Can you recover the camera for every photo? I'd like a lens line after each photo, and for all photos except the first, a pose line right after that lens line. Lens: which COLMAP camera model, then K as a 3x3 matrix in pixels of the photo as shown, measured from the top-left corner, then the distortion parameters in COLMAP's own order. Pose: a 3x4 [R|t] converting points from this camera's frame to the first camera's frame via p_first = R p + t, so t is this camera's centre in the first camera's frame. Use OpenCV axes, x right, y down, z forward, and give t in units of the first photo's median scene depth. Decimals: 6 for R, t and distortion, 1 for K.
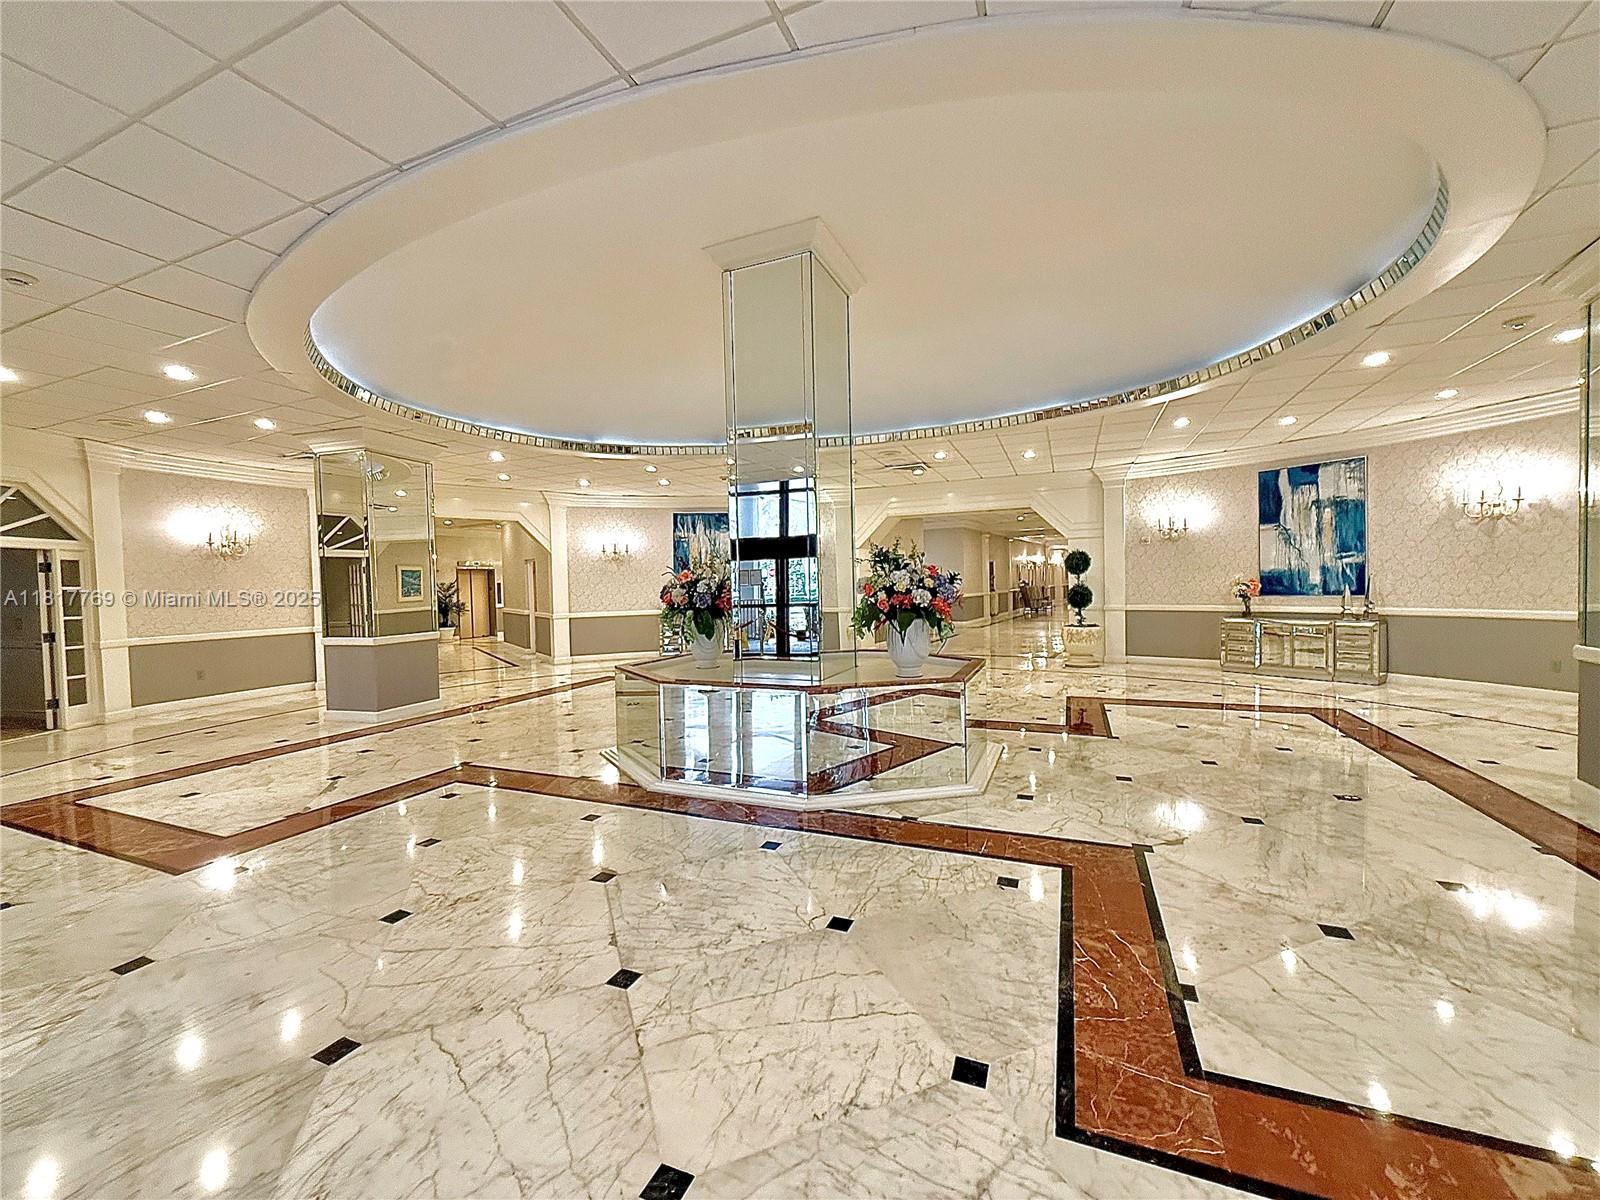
lens RADIAL K [[642.2, 0, 799.4], [0, 642.2, 601.6], [0, 0, 1]] dist [0.000634, 0.000273]
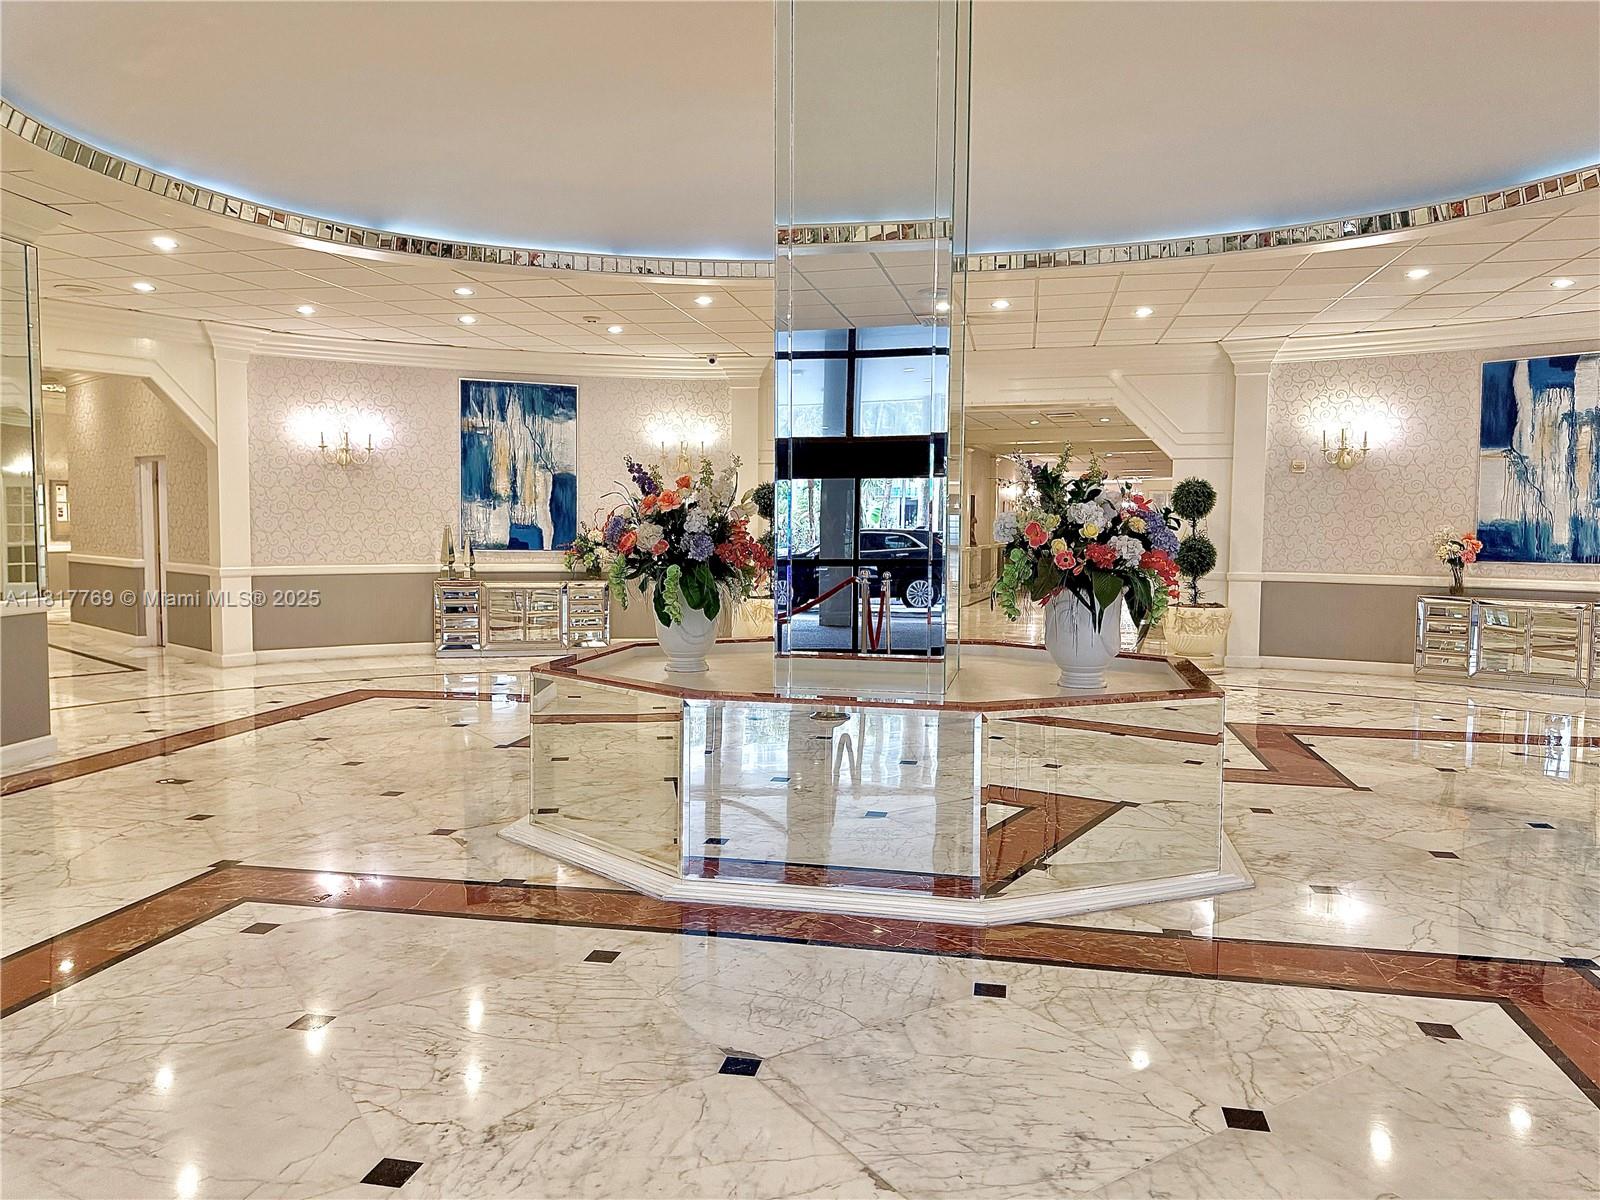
lens RADIAL K [[1142.2, 0, 798.1], [0, 1142.2, 602.0], [0, 0, 1]] dist [0.028501, -0.021534]
pose [[0.979552, 0.014862, 0.200640, -0.162914], [-0.022431, 0.999118, 0.035505, 0.005185], [-0.199935, -0.039280, 0.979021, 0.030261]]
